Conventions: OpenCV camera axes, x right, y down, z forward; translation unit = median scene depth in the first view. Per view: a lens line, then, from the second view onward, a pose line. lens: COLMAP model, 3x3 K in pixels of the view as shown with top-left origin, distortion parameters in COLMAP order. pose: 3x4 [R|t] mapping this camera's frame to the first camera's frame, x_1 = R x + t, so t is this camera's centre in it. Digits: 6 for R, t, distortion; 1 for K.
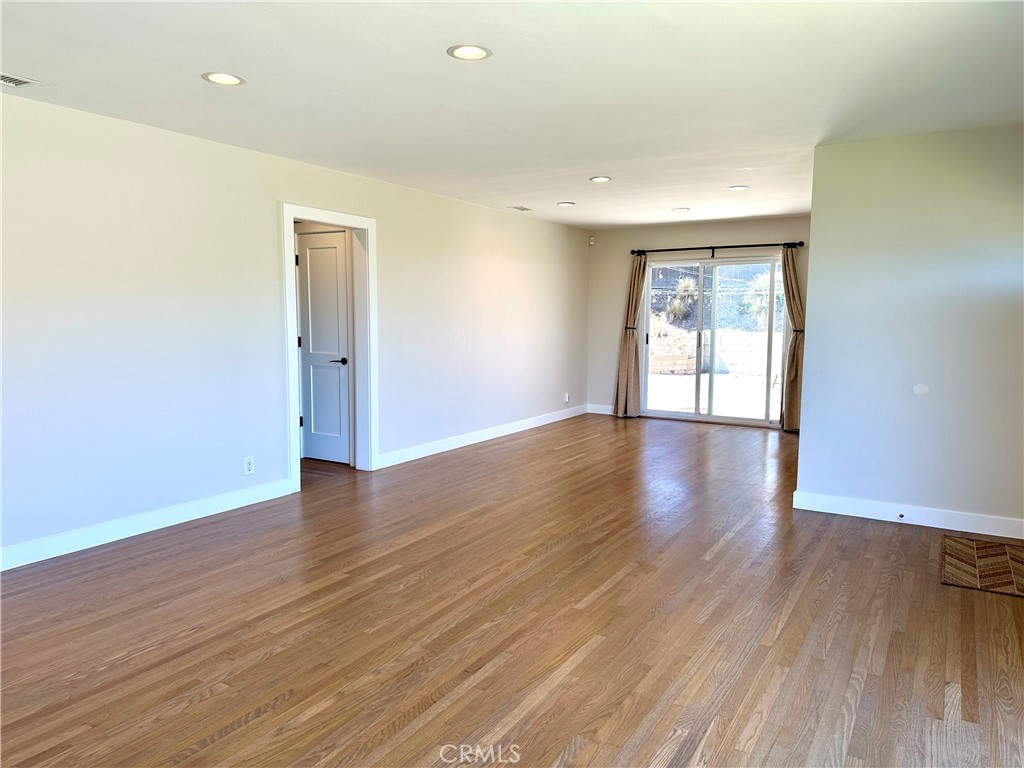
lens RADIAL K [[712.5, 0, 512.1], [0, 712.5, 390.3], [0, 0, 1]] dist [0.099121, -0.126416]
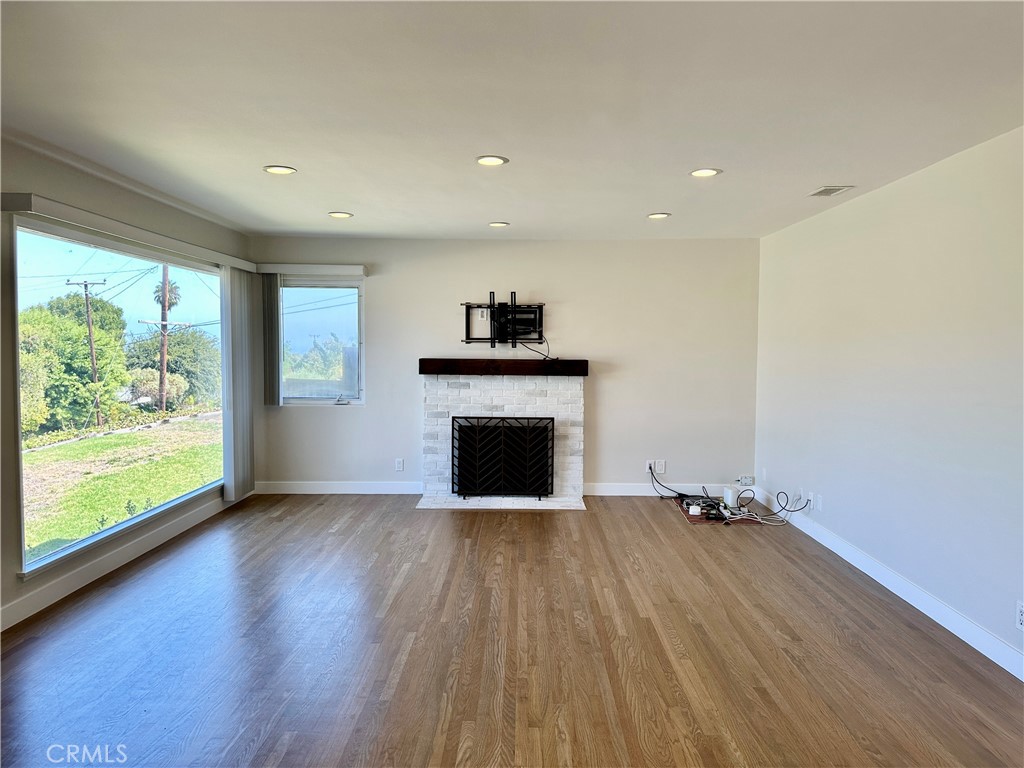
lens RADIAL K [[712.5, 0, 512.1], [0, 712.5, 390.3], [0, 0, 1]] dist [0.099121, -0.126416]
pose [[-0.861582, 0.021697, -0.507154, 0.506770], [-0.068205, 0.985079, 0.158014, -0.241209], [0.503015, 0.170732, -0.847246, 1.939458]]
